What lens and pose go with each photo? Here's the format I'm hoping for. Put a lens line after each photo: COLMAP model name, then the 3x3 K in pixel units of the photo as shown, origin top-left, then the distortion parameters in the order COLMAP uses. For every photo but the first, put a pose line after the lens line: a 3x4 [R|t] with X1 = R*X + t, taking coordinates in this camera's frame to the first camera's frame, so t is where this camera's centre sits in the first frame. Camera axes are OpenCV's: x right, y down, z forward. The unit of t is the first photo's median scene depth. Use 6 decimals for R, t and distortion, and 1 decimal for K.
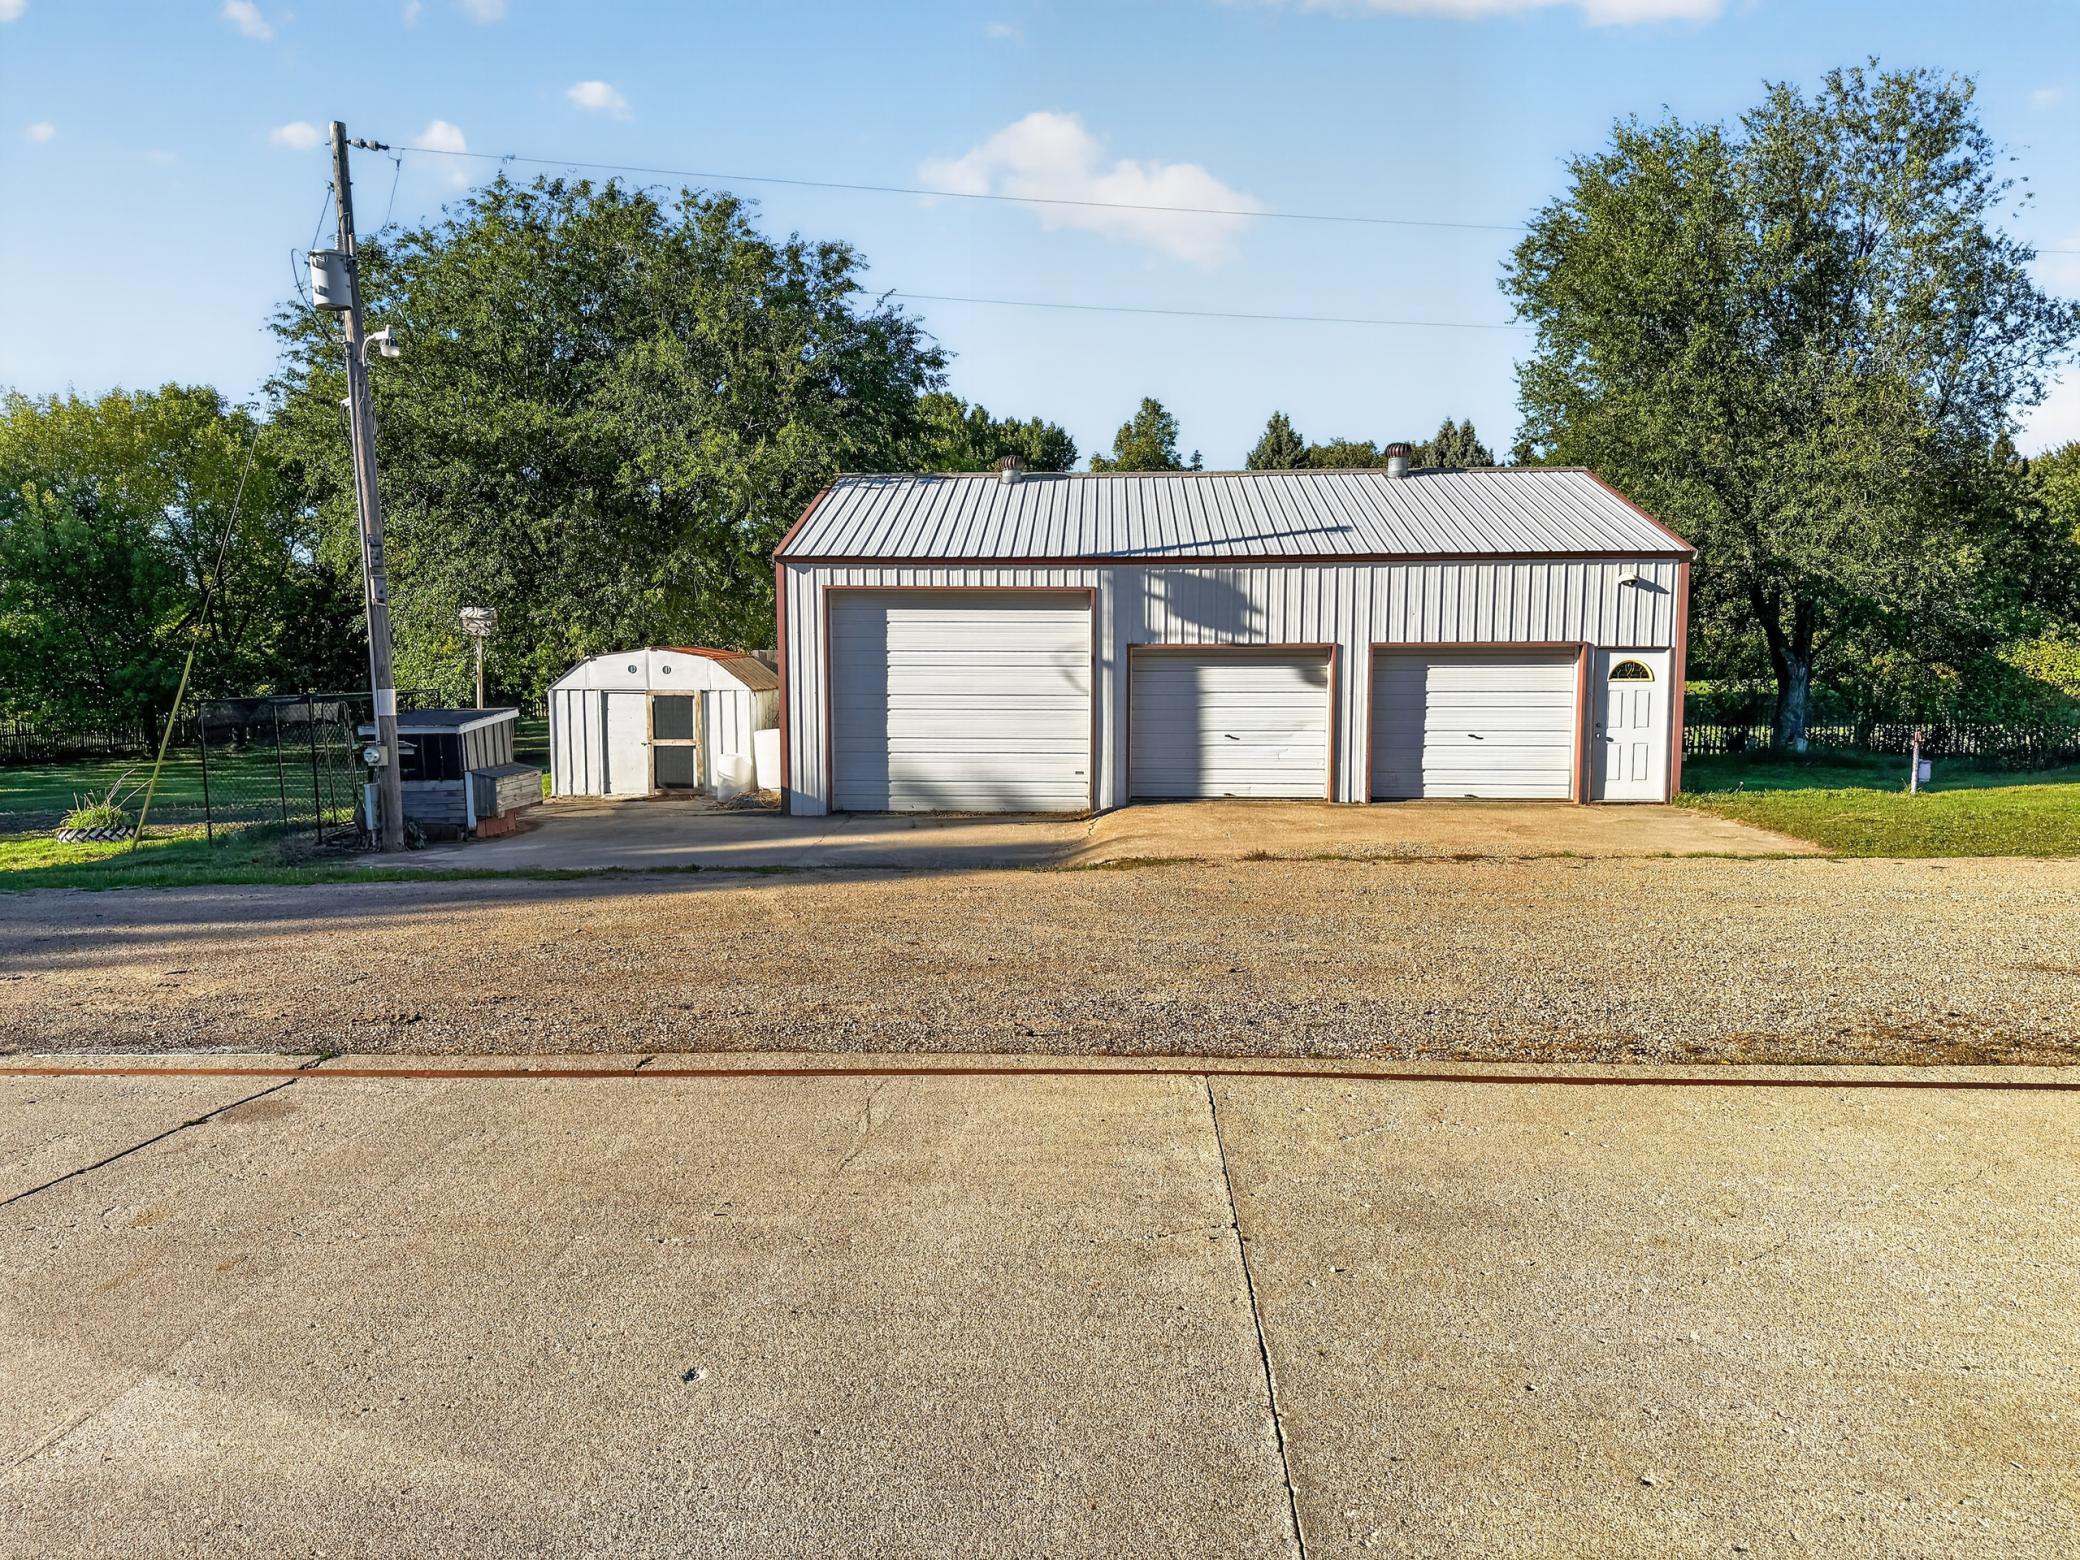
lens RADIAL K [[1452.9, 0, 1047.9], [0, 1452.9, 767.5], [0, 0, 1]] dist [-0.005238, 0.001743]
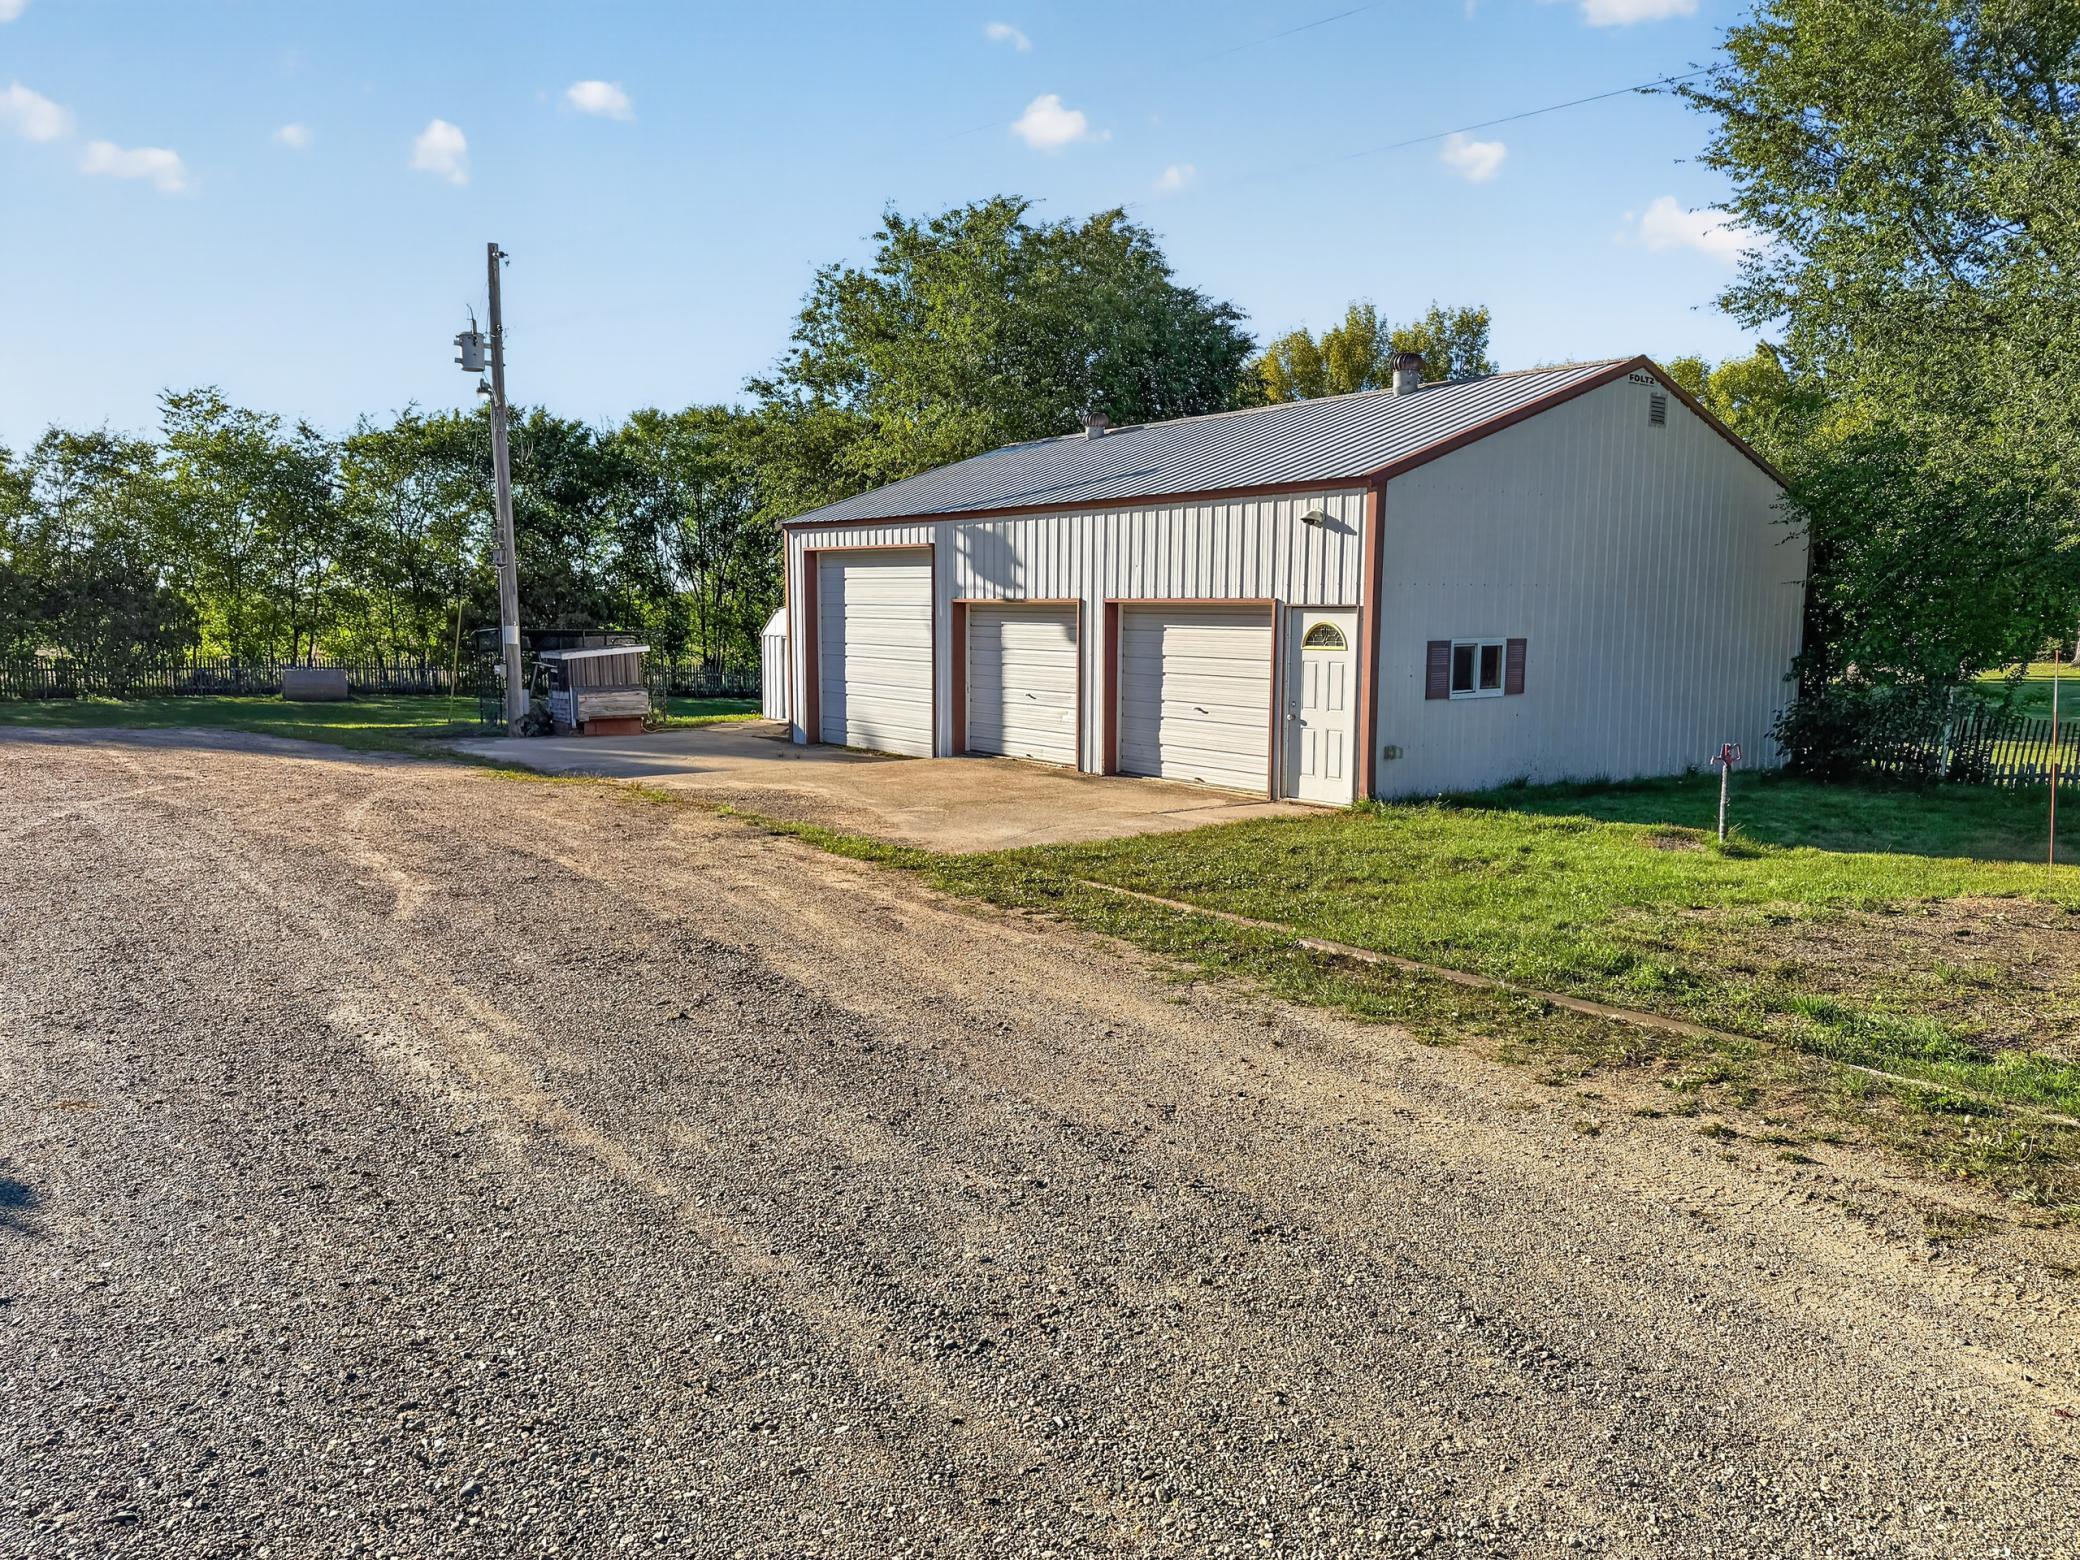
lens RADIAL K [[1452.9, 0, 1047.9], [0, 1452.9, 767.5], [0, 0, 1]] dist [-0.005238, 0.001743]
pose [[0.669466, 0.090438, -0.737317, 0.874953], [-0.080115, 0.995562, 0.049372, -0.022863], [0.738510, 0.026017, 0.673740, 0.367256]]
